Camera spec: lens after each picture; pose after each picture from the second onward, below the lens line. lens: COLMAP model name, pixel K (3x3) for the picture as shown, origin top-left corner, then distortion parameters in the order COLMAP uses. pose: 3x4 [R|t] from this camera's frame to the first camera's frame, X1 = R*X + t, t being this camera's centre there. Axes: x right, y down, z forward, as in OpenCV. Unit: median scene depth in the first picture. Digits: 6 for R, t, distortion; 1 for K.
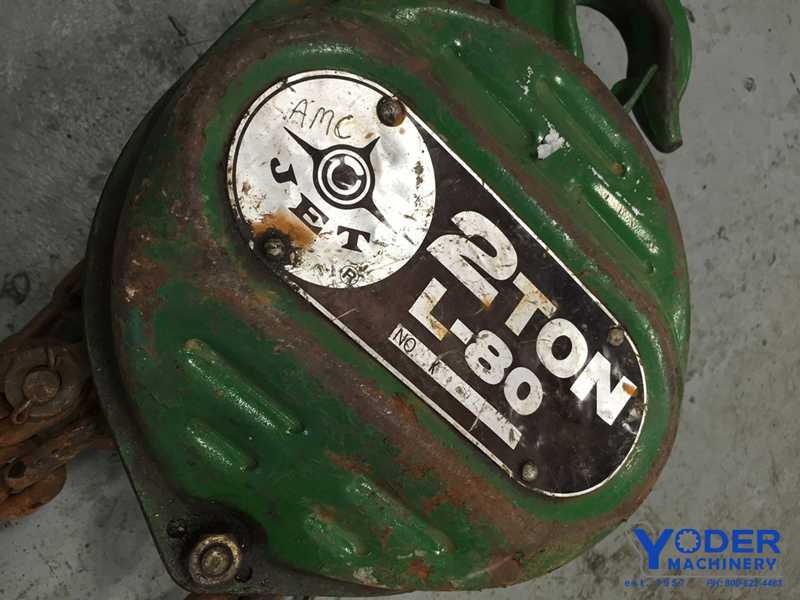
lens RADIAL K [[699.7, 0, 400.5], [0, 699.7, 300.9], [0, 0, 1]] dist [0.054651, -0.073162]
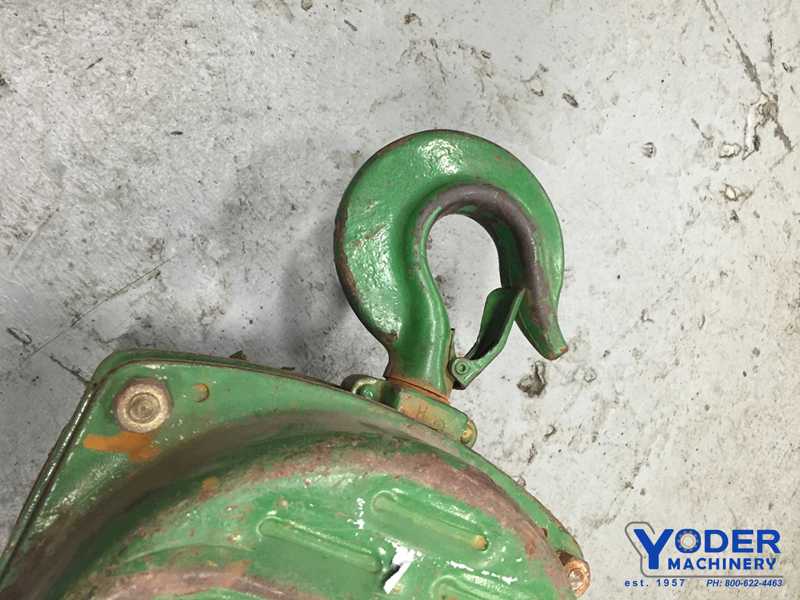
lens RADIAL K [[699.7, 0, 397.6], [0, 699.7, 298.3], [0, 0, 1]] dist [0.054651, -0.073162]
pose [[0.976890, -0.213556, -0.008894, 0.295209], [0.212843, 0.968133, 0.131971, -0.696037], [-0.019572, -0.130814, 0.991214, 0.104920]]
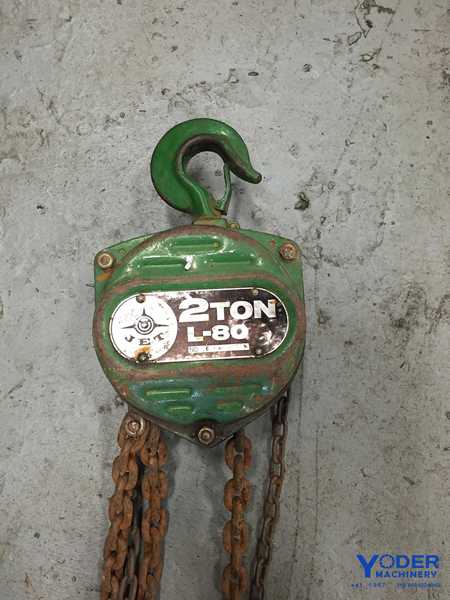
lens RADIAL K [[524.8, 0, 225.0], [0, 524.8, 298.0], [0, 0, 1]] dist [0.054651, -0.073162]
pose [[0.680958, -0.654807, -0.327909, 0.920225], [0.683676, 0.728907, -0.035800, 0.062627], [0.262457, -0.199805, 0.944031, -1.014190]]
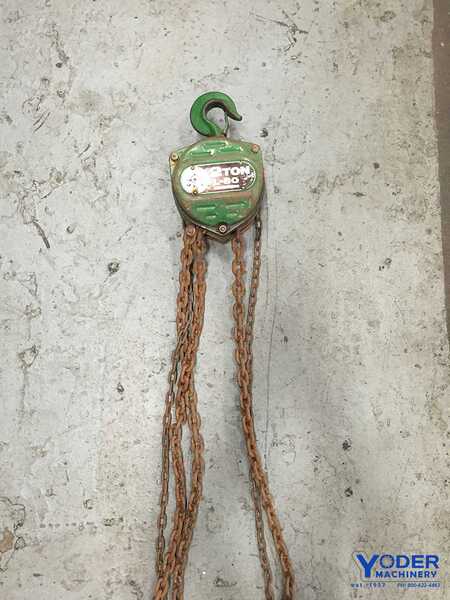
lens RADIAL K [[524.8, 0, 225.1], [0, 524.8, 304.7], [0, 0, 1]] dist [0.054651, -0.073162]
pose [[0.647741, -0.678910, -0.345708, 1.049200], [0.718530, 0.695235, -0.019036, 0.987466], [0.253272, -0.236071, 0.938149, -4.076868]]
